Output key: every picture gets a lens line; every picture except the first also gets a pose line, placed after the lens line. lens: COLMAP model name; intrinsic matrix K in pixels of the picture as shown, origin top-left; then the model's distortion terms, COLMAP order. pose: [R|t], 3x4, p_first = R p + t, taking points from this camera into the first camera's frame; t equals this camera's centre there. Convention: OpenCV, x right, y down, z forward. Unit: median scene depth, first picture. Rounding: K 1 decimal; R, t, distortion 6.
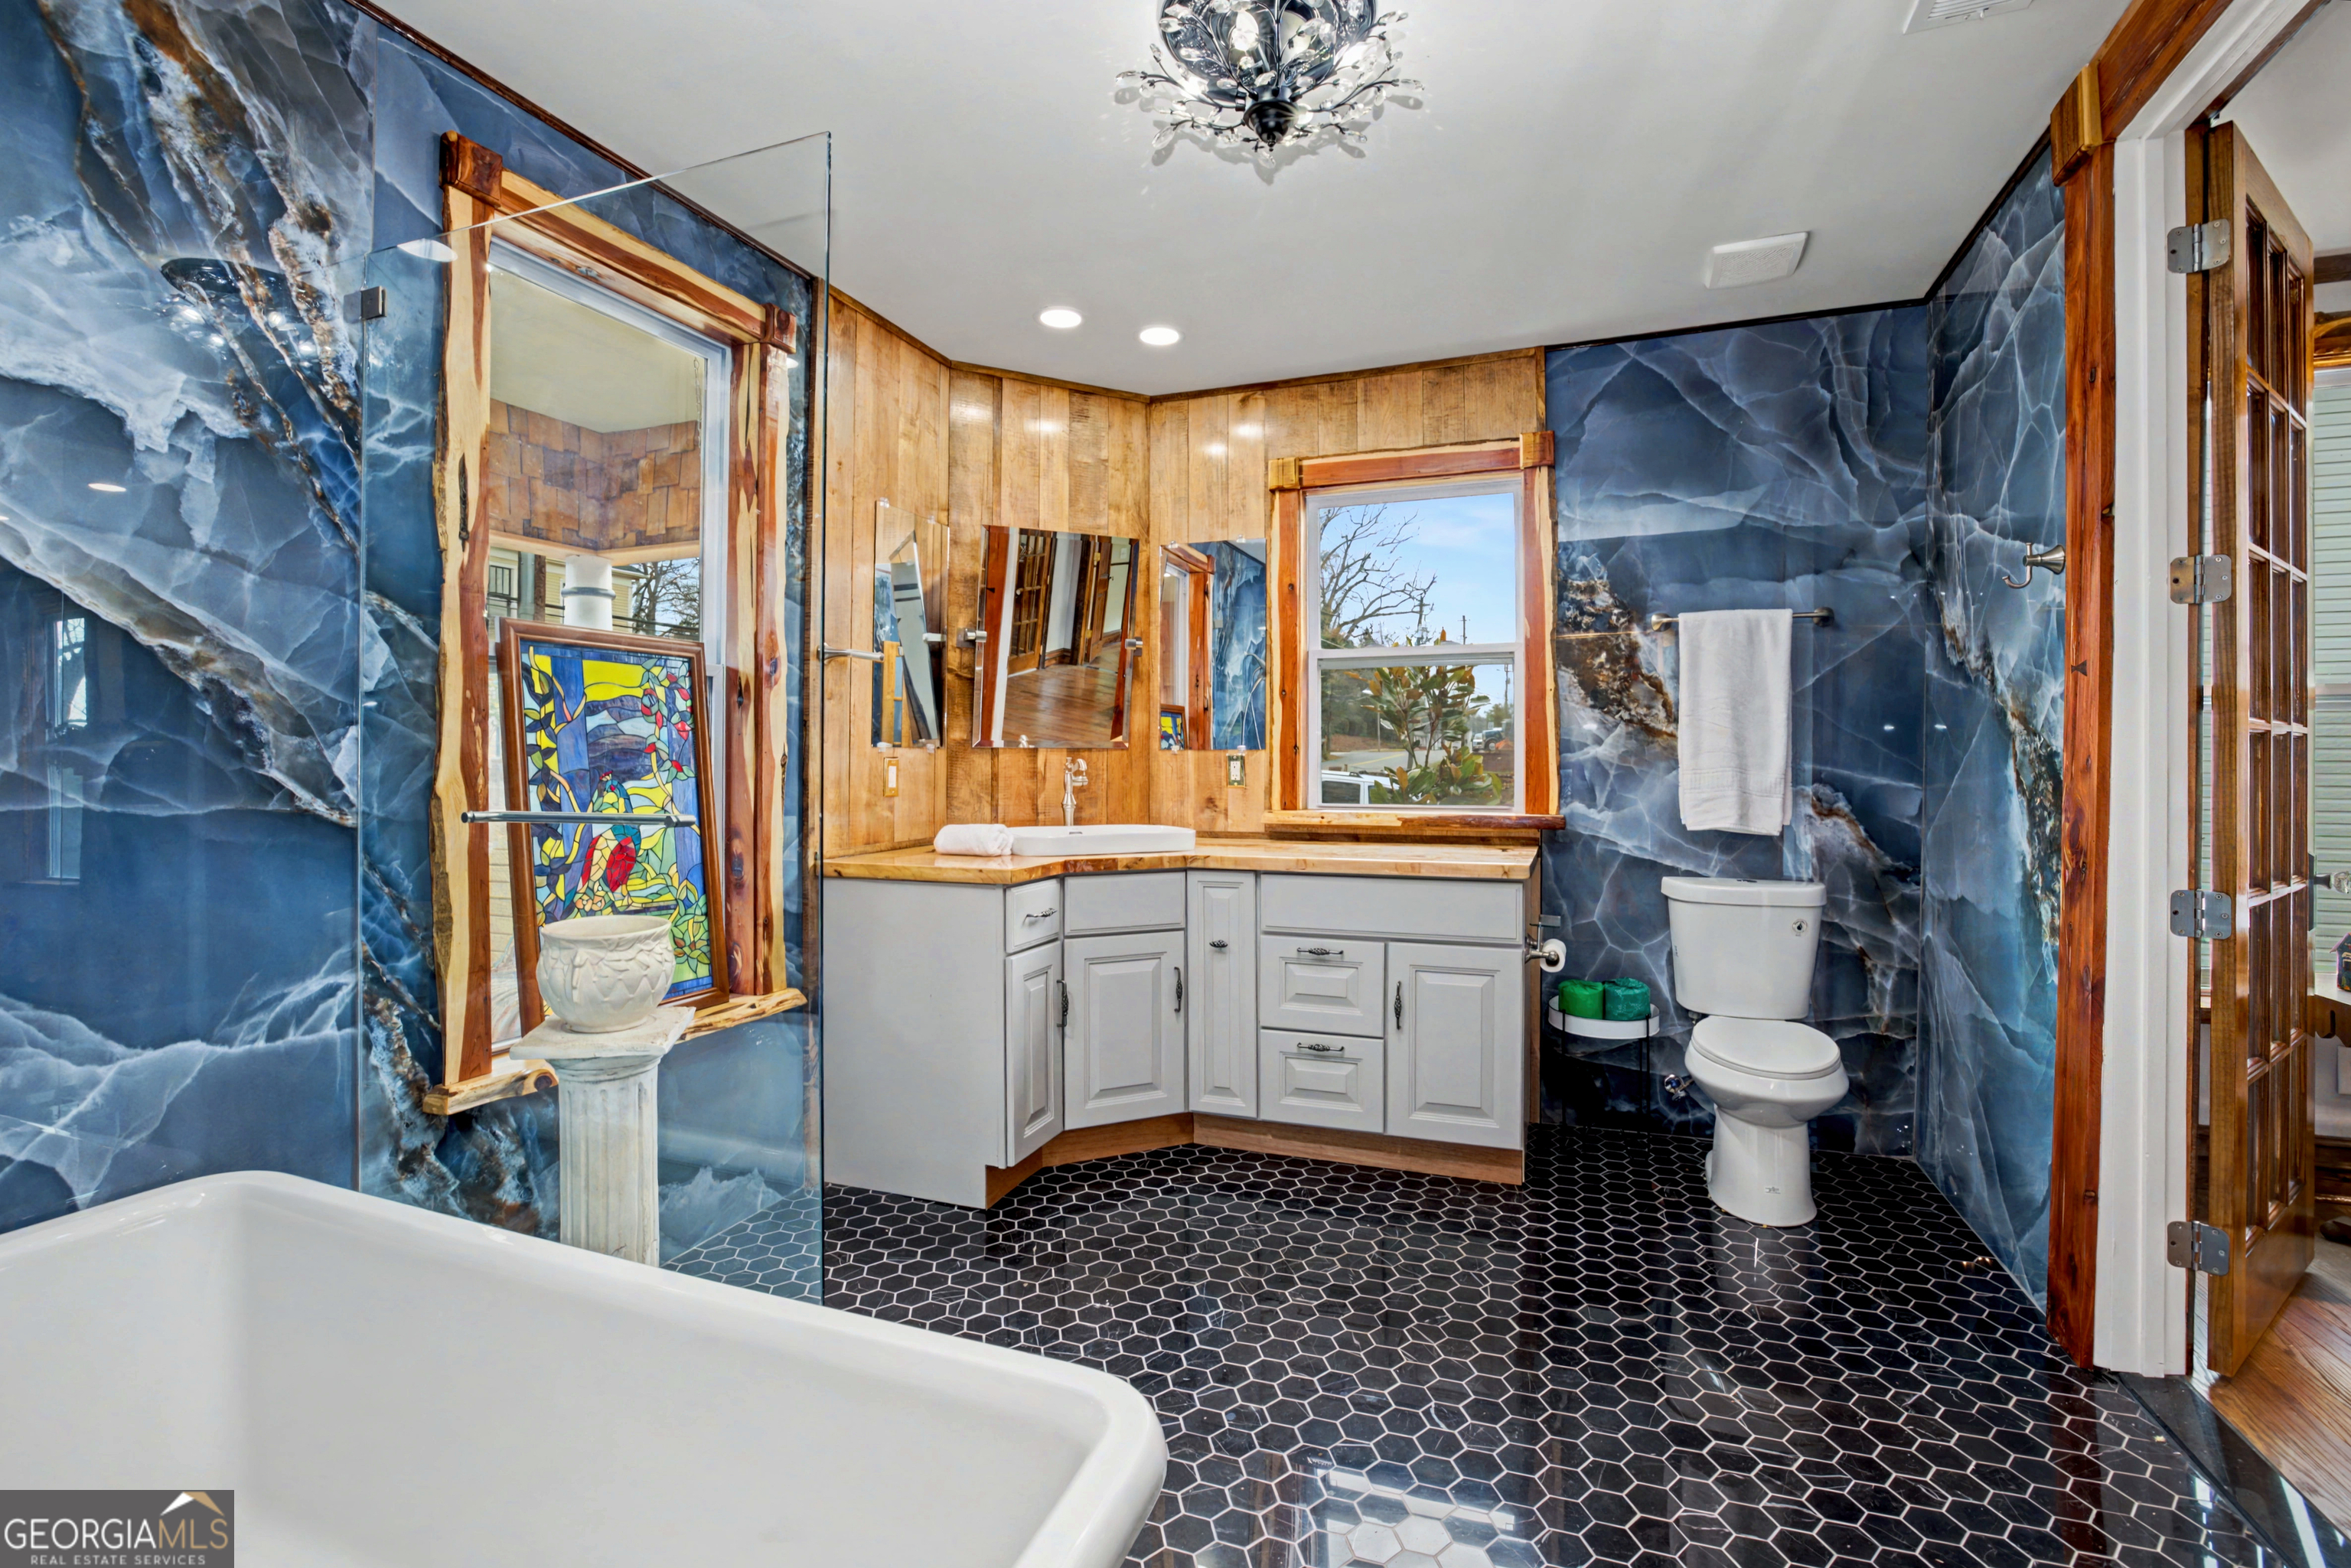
lens RADIAL K [[1046.6, 0, 1180.1], [0, 1046.6, 775.6], [0, 0, 1]] dist [-0.051335, 0.016704]
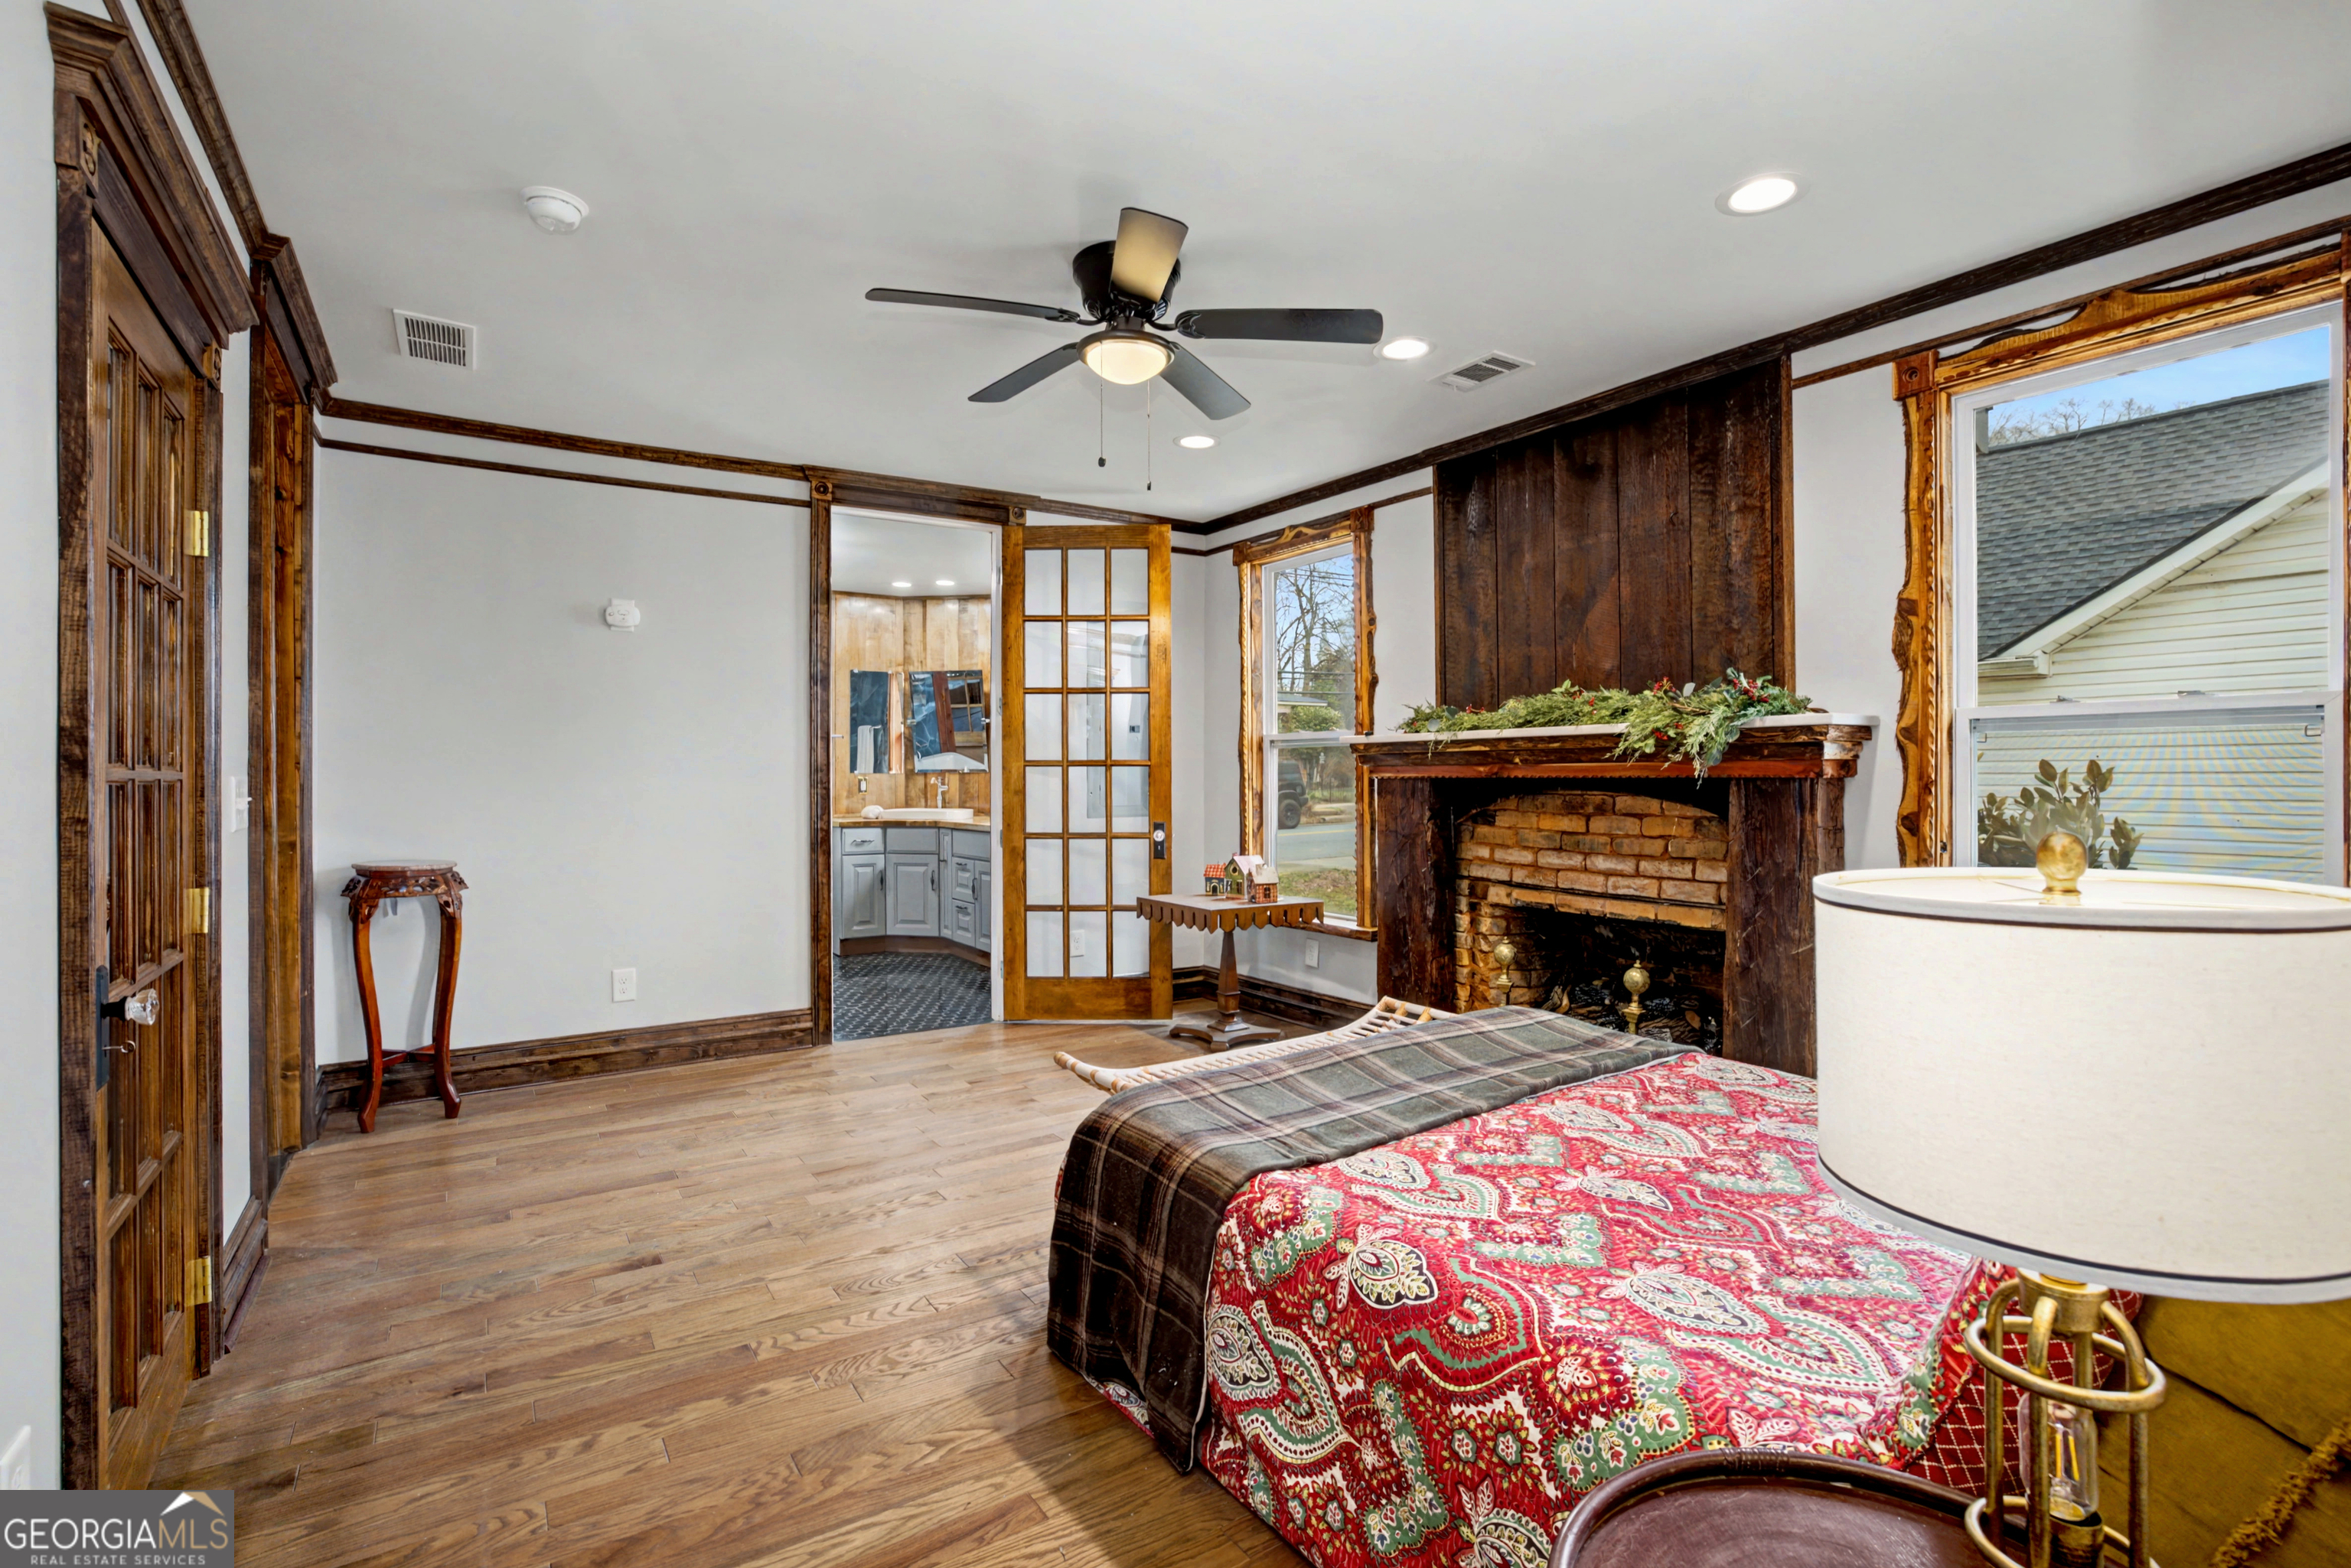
lens RADIAL K [[1034.7, 0, 1168.2], [0, 1034.7, 765.8], [0, 0, 1]] dist [-0.044851, 0.015295]
pose [[0.821780, -0.006542, -0.569767, 2.047111], [-0.008613, 0.999677, -0.023901, 0.009003], [0.569740, 0.024549, 0.821458, -0.654284]]
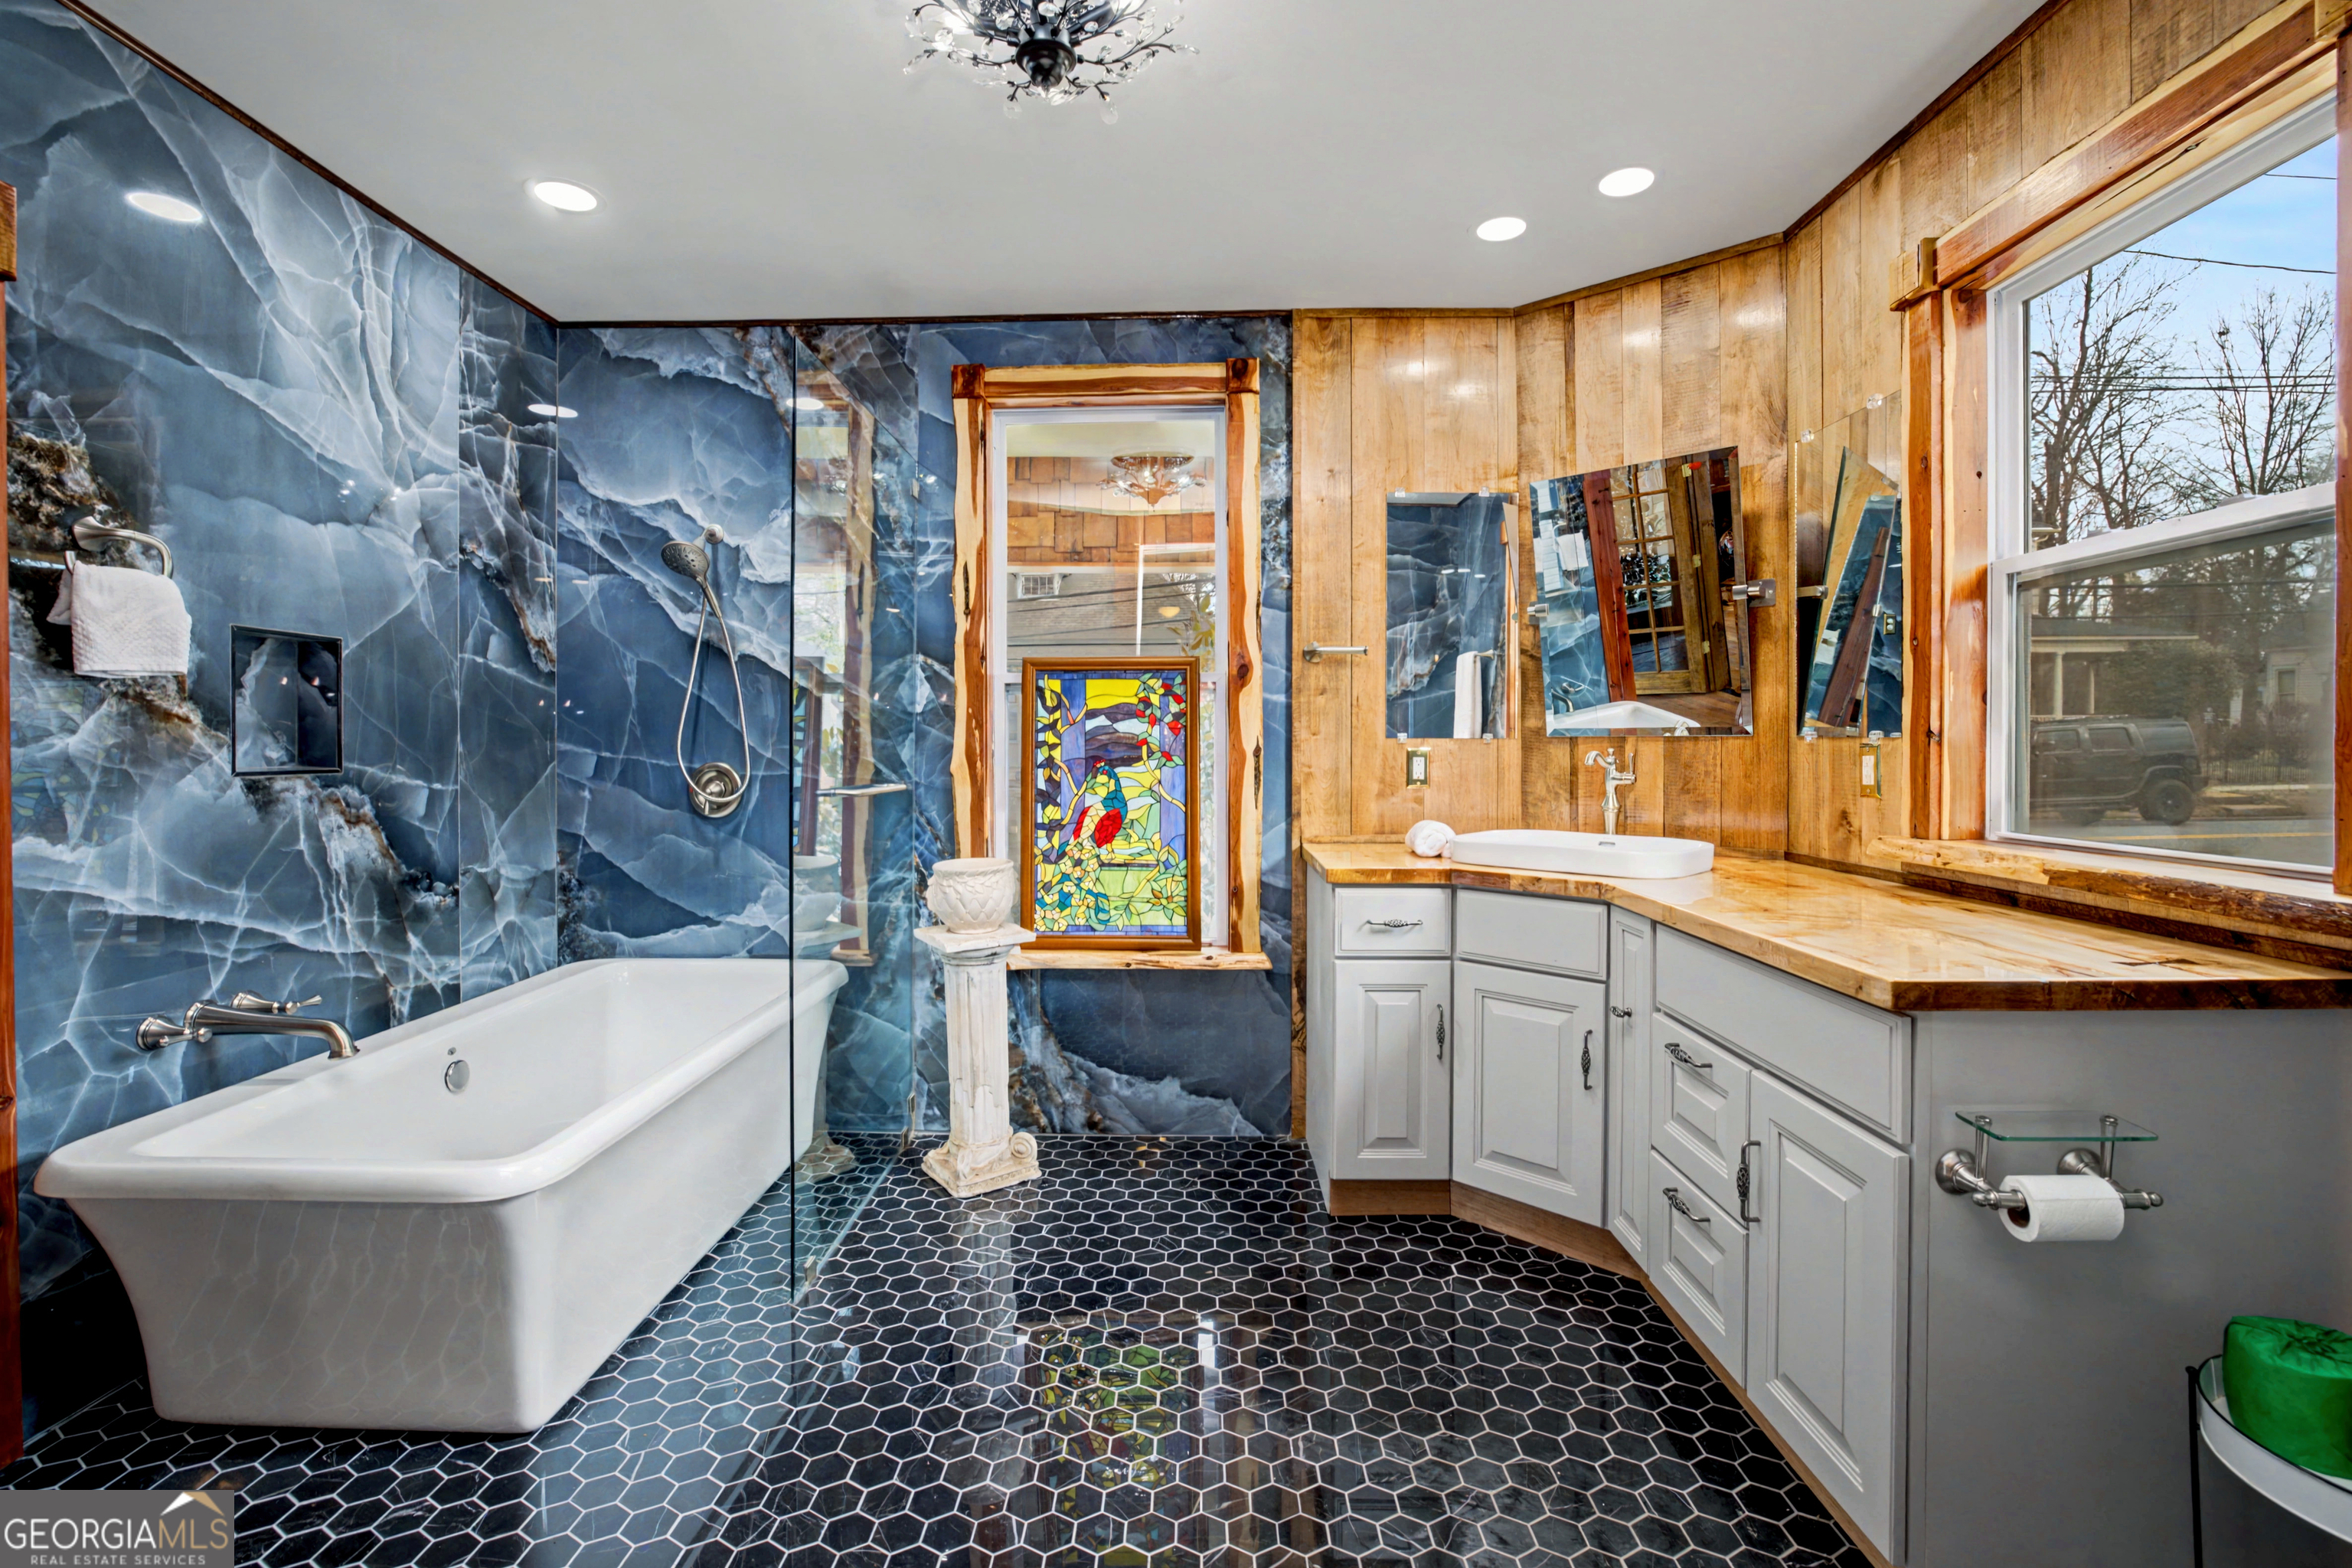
lens RADIAL K [[1035.1, 0, 1168.7], [0, 1035.1, 765.8], [0, 0, 1]] dist [-0.044851, 0.015295]
pose [[0.339618, 0.017048, -0.940409, 0.712716], [-0.012410, 0.999830, 0.013644, -0.014685], [0.940482, 0.007037, 0.339772, 0.570894]]
